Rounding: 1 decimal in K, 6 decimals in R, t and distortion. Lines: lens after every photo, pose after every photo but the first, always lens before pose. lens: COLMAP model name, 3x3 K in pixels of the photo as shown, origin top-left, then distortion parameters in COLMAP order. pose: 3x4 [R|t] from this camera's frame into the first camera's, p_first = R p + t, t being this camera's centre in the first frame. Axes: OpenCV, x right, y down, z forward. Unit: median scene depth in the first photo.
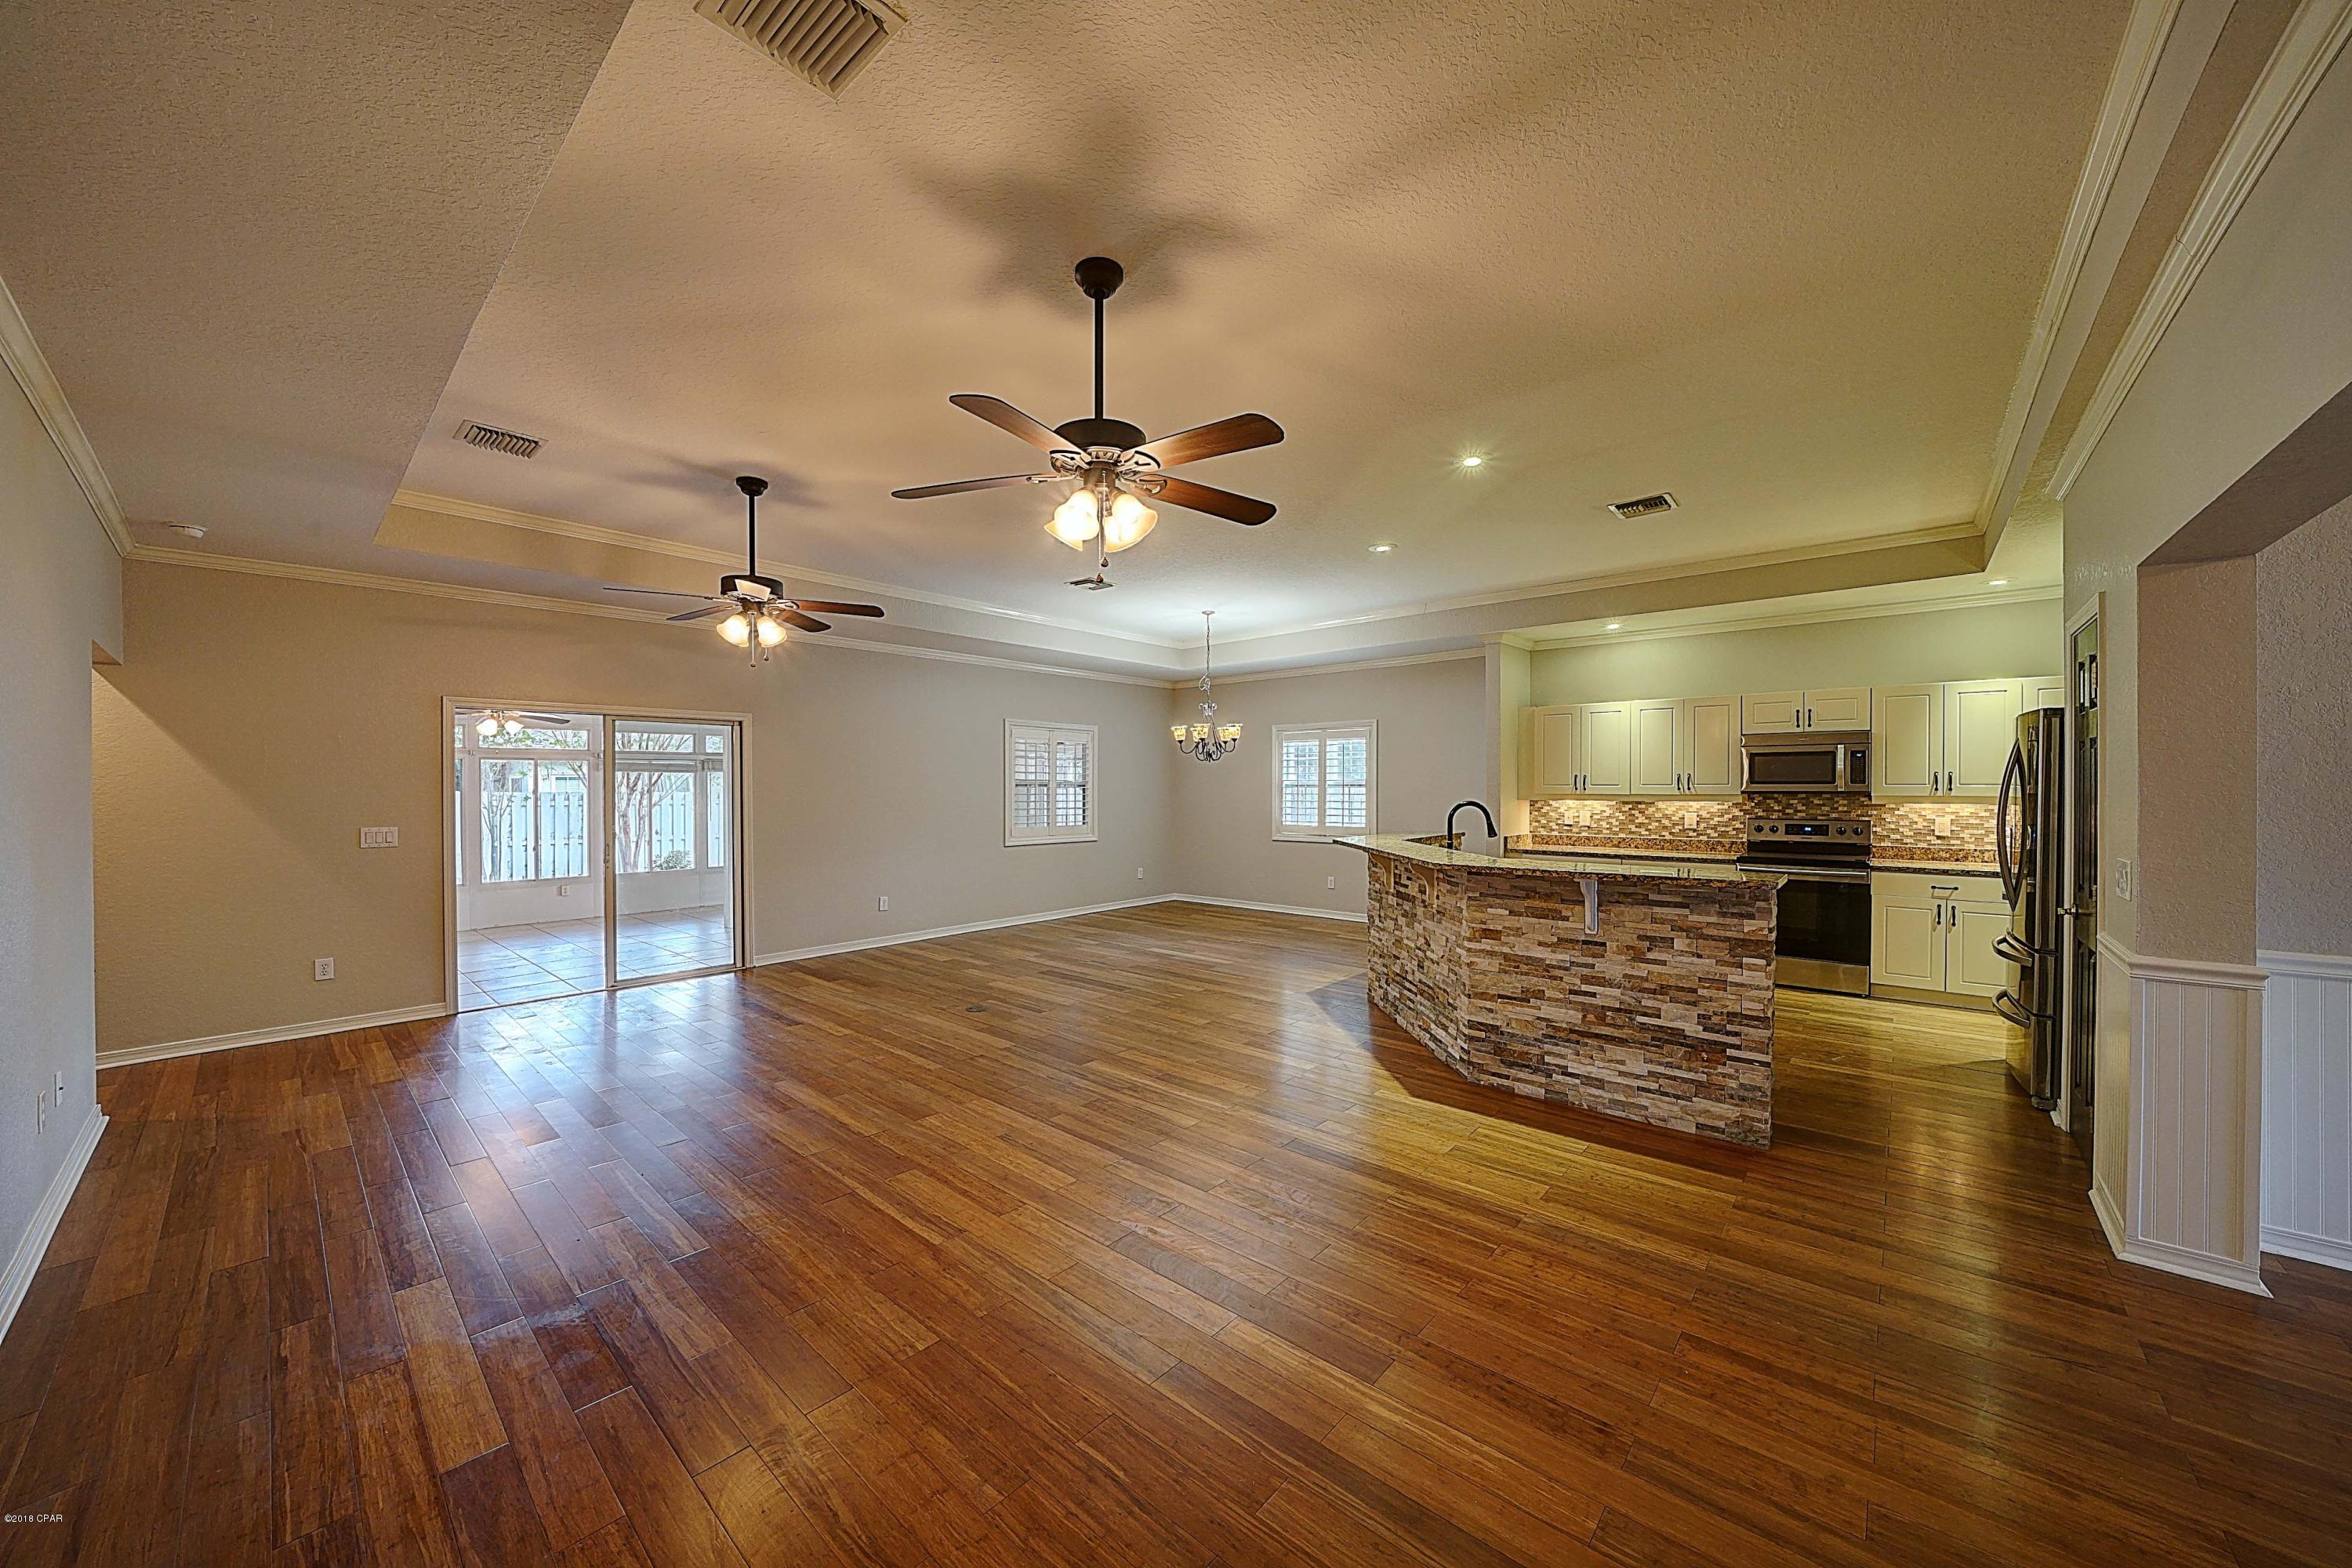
lens RADIAL K [[827.6, 0, 1163.1], [0, 827.6, 791.0], [0, 0, 1]] dist [-0.018940, 0.000000]
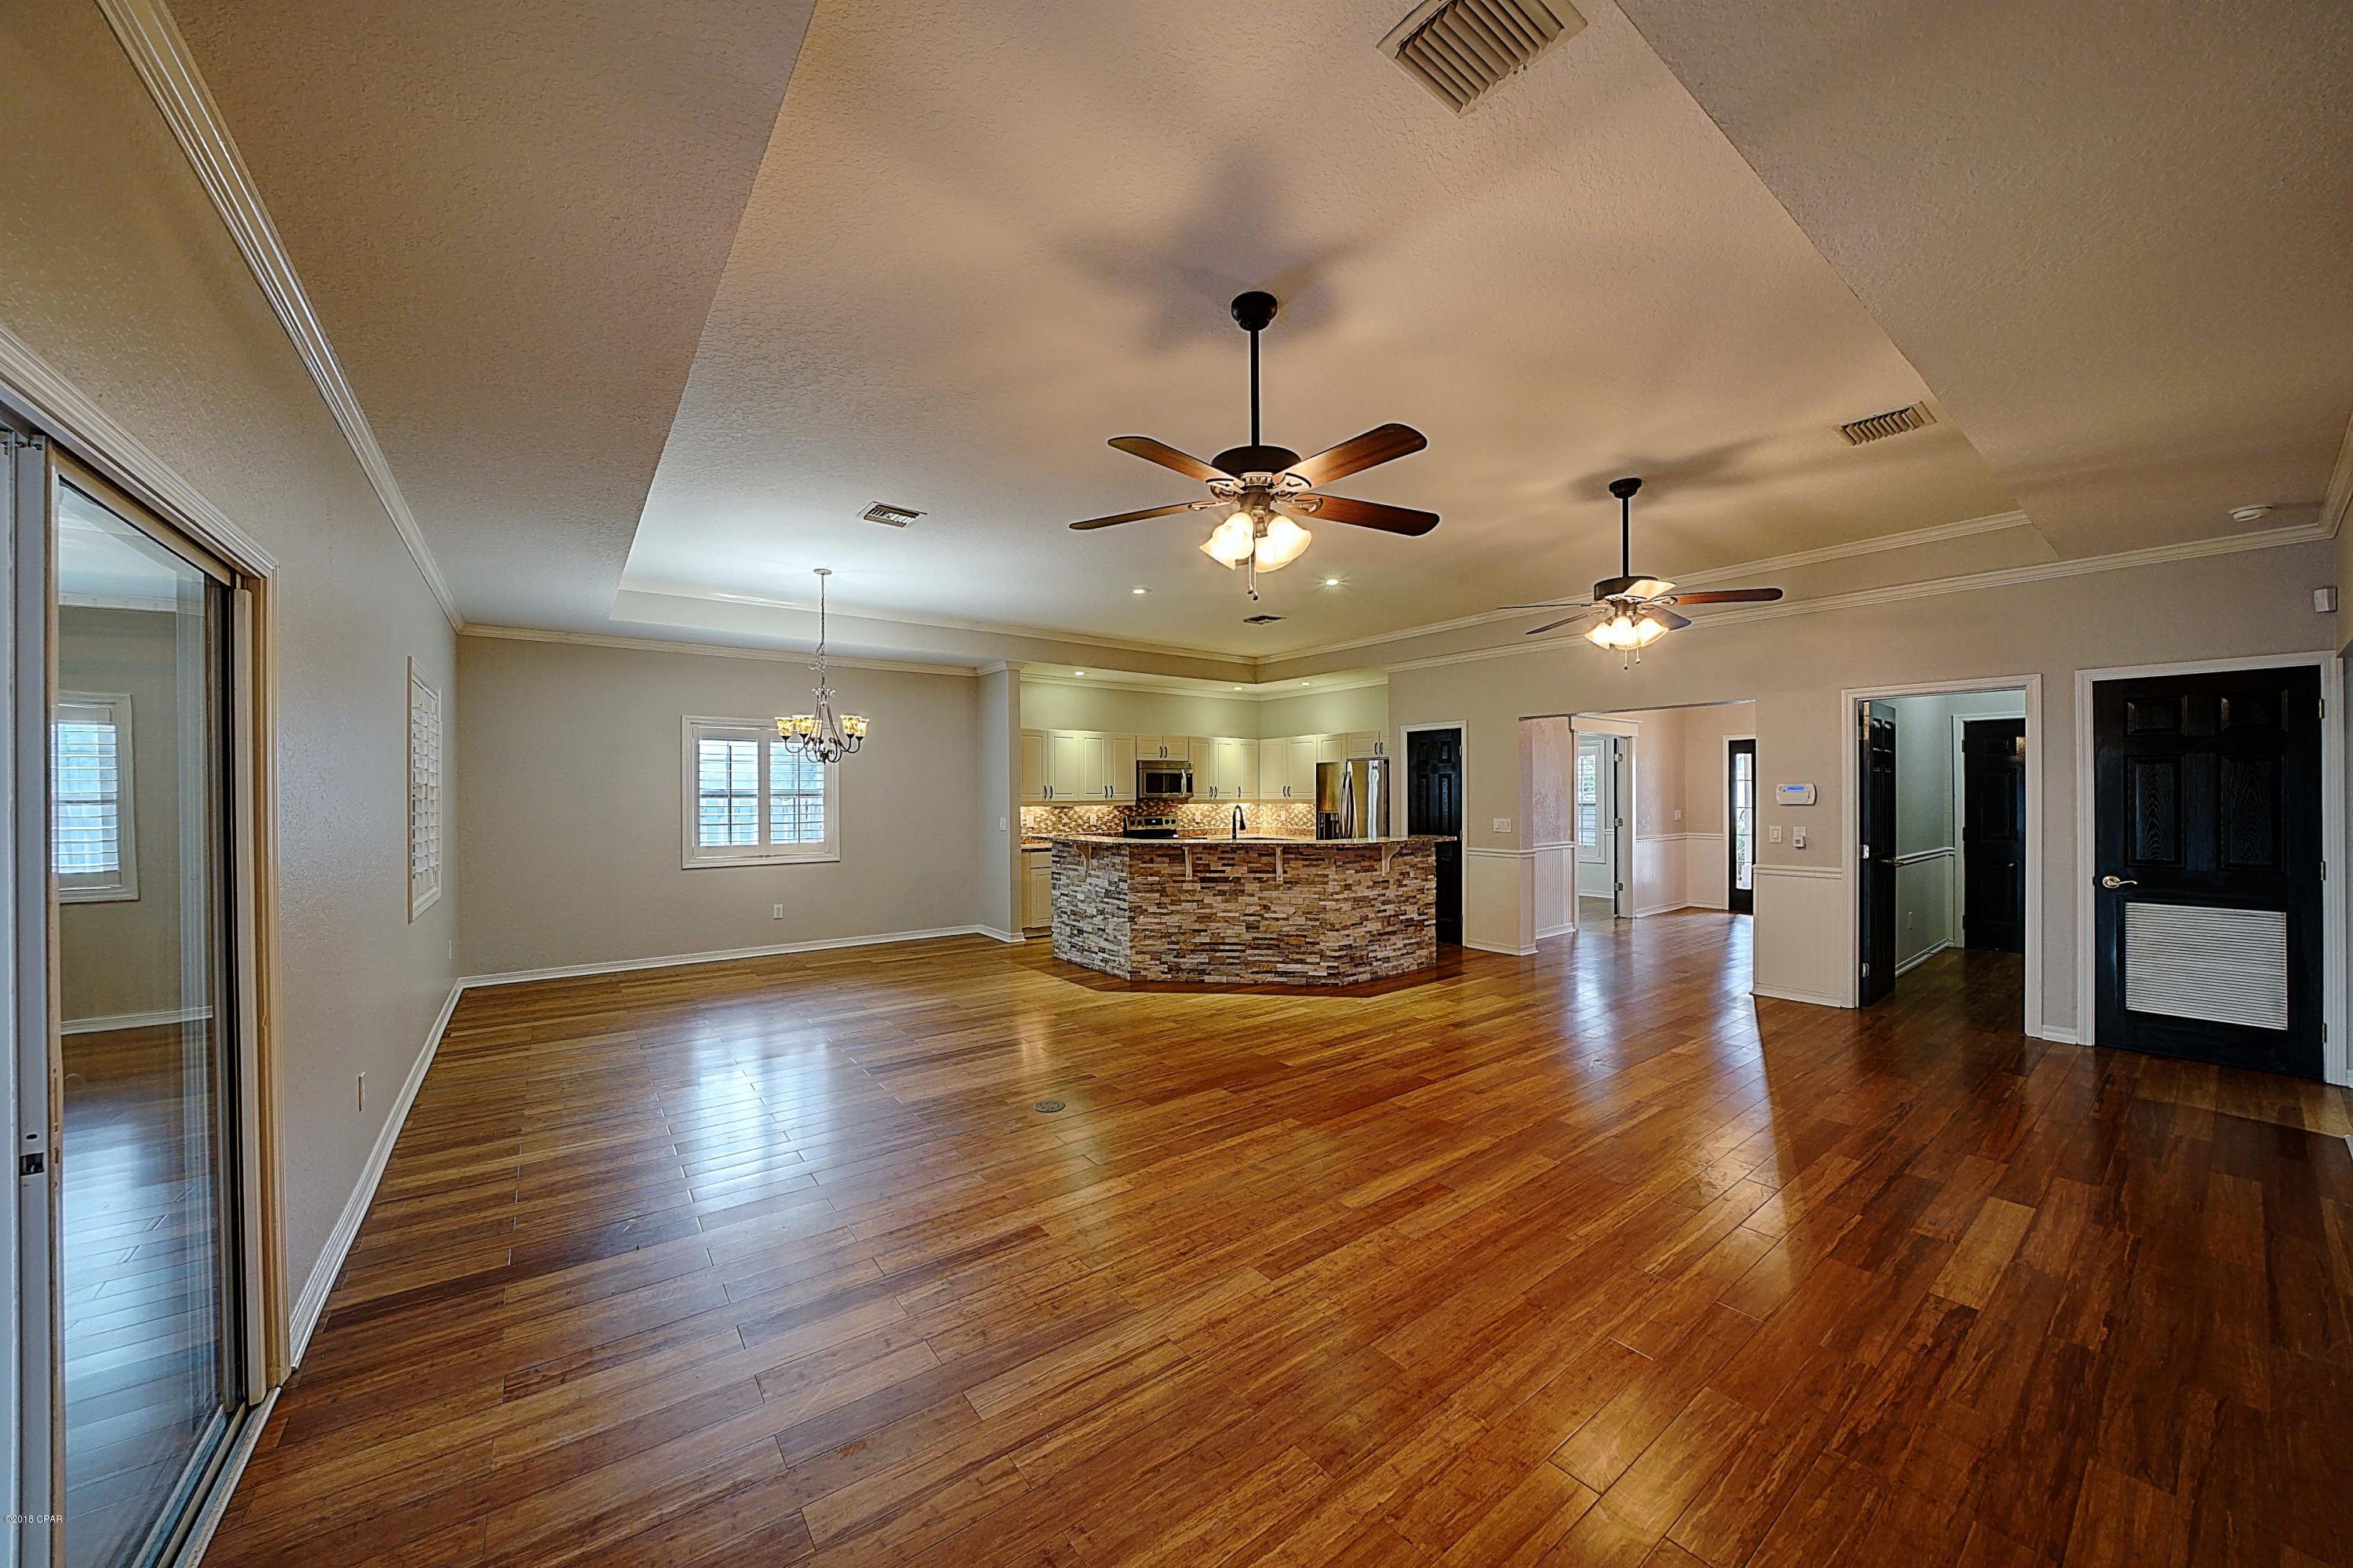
lens RADIAL K [[828.0, 0, 1163.6], [0, 828.0, 791.0], [0, 0, 1]] dist [-0.018940, 0.000000]
pose [[0.199188, 0.004352, 0.979952, -0.839035], [0.010102, 0.999928, -0.006494, -0.002281], [-0.979909, 0.011193, 0.199130, 0.704647]]
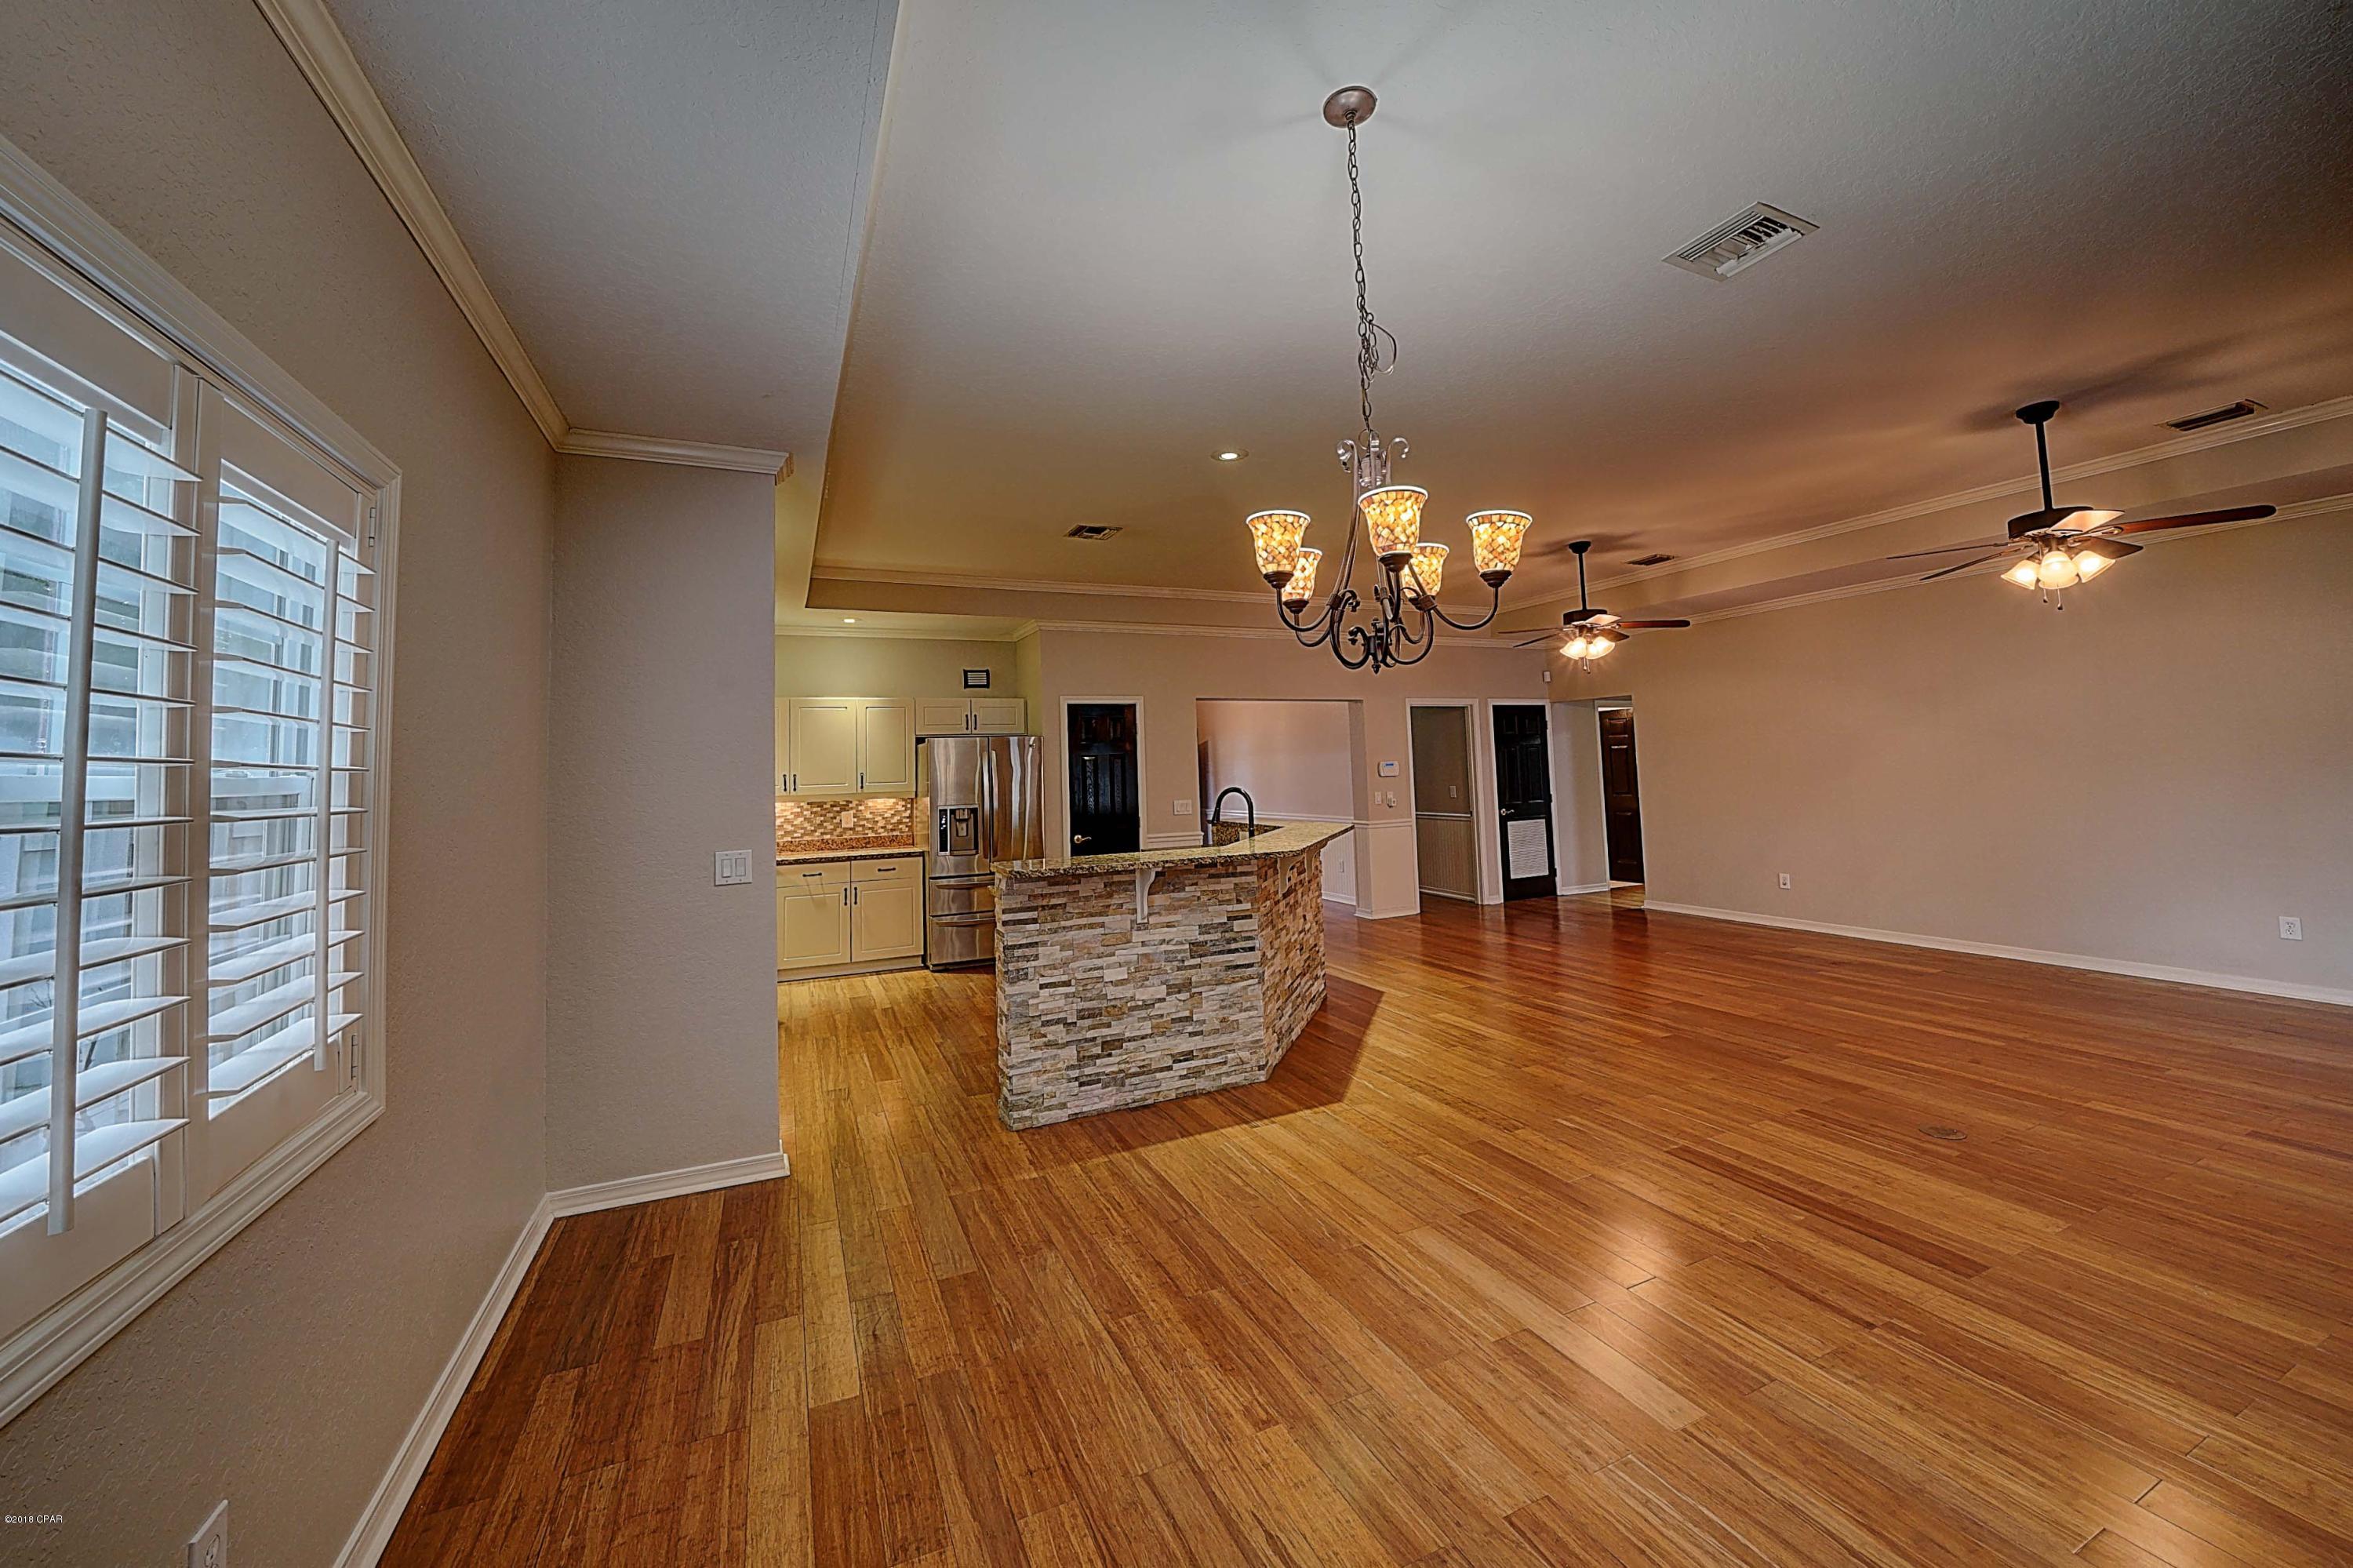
lens RADIAL K [[870.8, 0, 1166.4], [0, 870.8, 706.1], [0, 0, 1]] dist [-0.014527, -0.000051]
pose [[-0.911645, 0.061957, 0.406281, 0.009706], [0.035813, 0.996787, -0.071647, -0.011171], [-0.409414, -0.050766, -0.910935, 1.663596]]
